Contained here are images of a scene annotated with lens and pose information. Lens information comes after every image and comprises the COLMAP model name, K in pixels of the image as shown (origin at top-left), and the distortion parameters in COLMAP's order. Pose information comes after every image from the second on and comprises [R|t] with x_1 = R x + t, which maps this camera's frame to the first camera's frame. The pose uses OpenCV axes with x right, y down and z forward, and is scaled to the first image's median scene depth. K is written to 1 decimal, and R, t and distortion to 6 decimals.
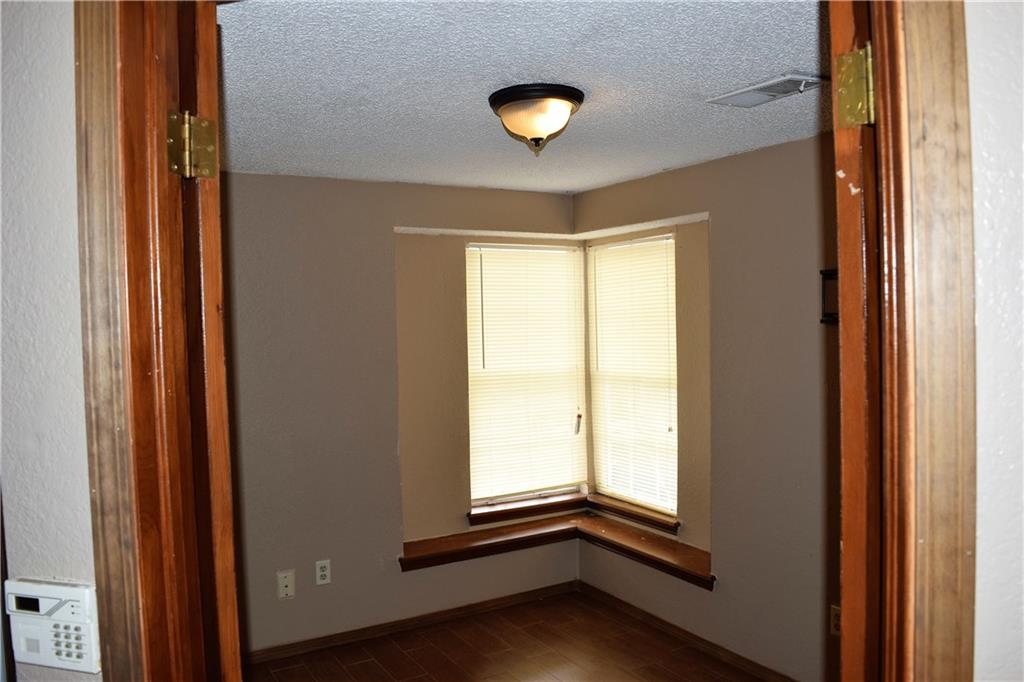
lens RADIAL K [[809.7, 0, 512.0], [0, 809.7, 341.0], [0, 0, 1]] dist [0.000669, 0.000307]
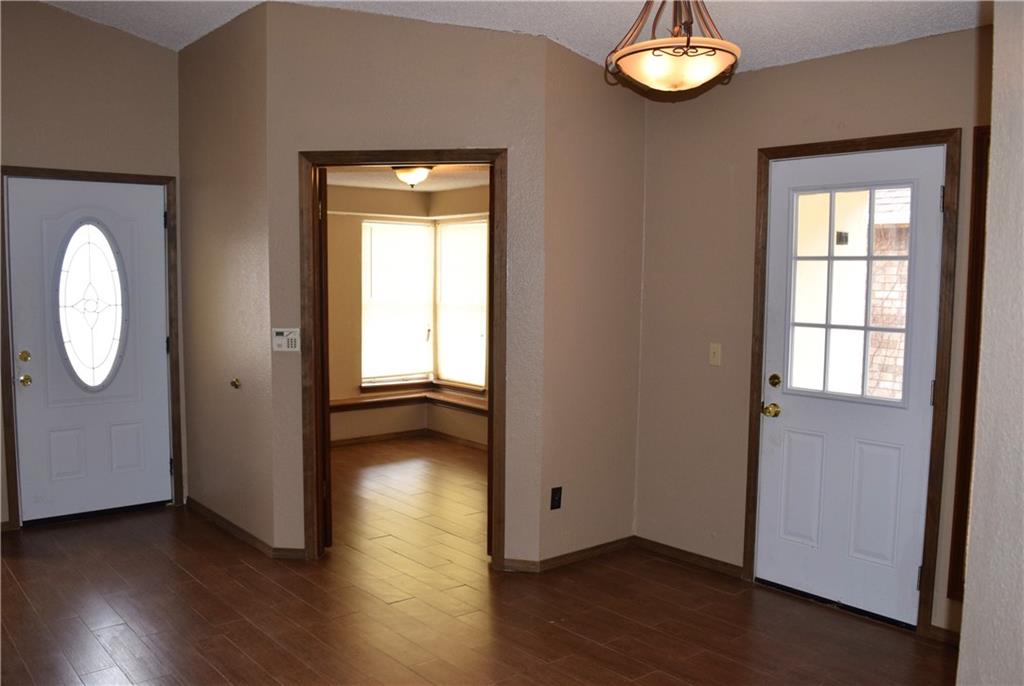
lens RADIAL K [[809.7, 0, 512.0], [0, 809.7, 343.0], [0, 0, 1]] dist [0.000669, 0.000307]
pose [[0.983049, 0.018422, 0.182416, -0.050255], [-0.028023, 0.998346, 0.050197, 0.033522], [-0.181190, -0.054458, 0.981939, -0.643463]]
